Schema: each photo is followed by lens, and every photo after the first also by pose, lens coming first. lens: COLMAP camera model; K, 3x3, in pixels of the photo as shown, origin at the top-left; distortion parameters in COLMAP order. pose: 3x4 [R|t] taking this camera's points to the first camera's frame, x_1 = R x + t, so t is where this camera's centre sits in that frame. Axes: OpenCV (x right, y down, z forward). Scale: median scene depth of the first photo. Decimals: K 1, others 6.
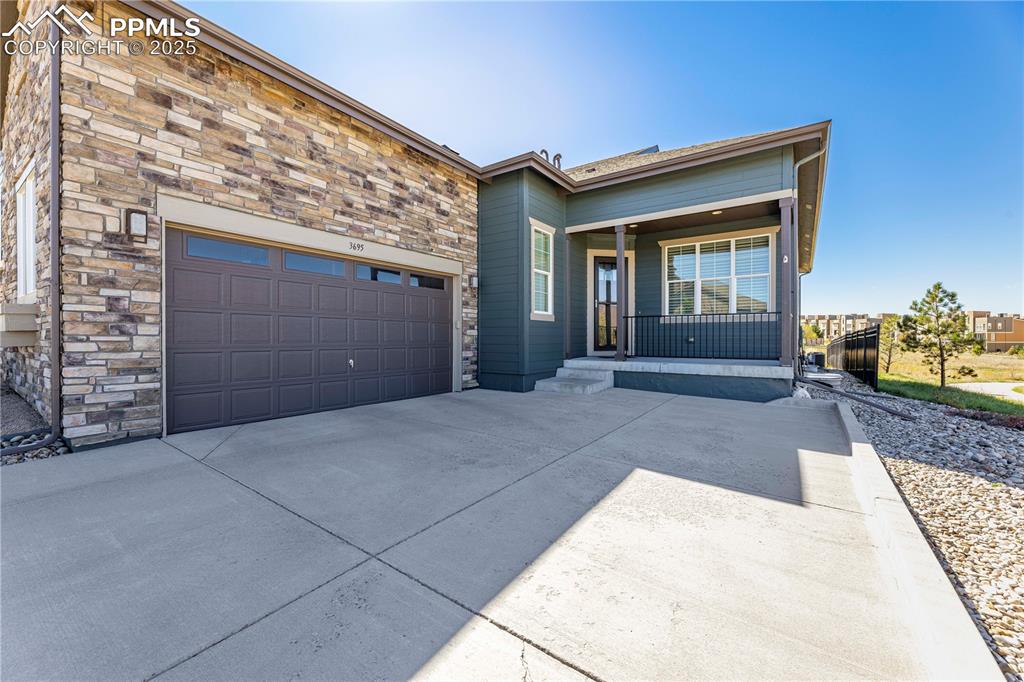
lens RADIAL K [[396.3, 0, 513.0], [0, 396.3, 338.2], [0, 0, 1]] dist [0.001658, 0.000133]
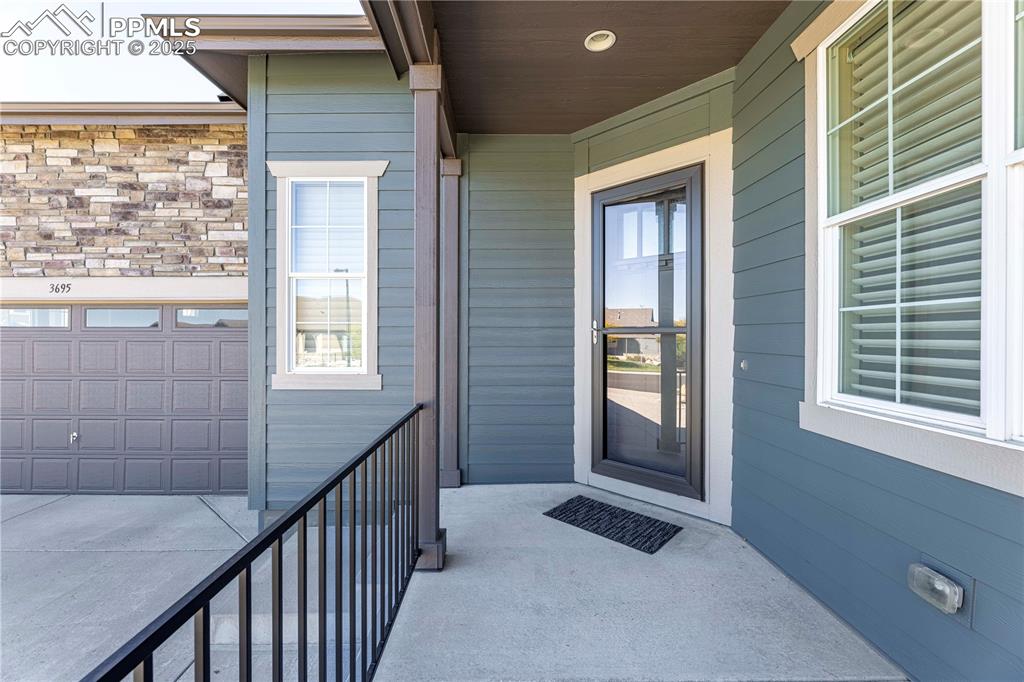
lens RADIAL K [[413.1, 0, 512.4], [0, 413.1, 336.1], [0, 0, 1]] dist [0.000092, 0.000247]
pose [[0.579548, 0.003022, -0.814933, 0.667113], [-0.004751, 0.999989, 0.000330, -0.123885], [0.814925, 0.003681, 0.579555, 1.089847]]
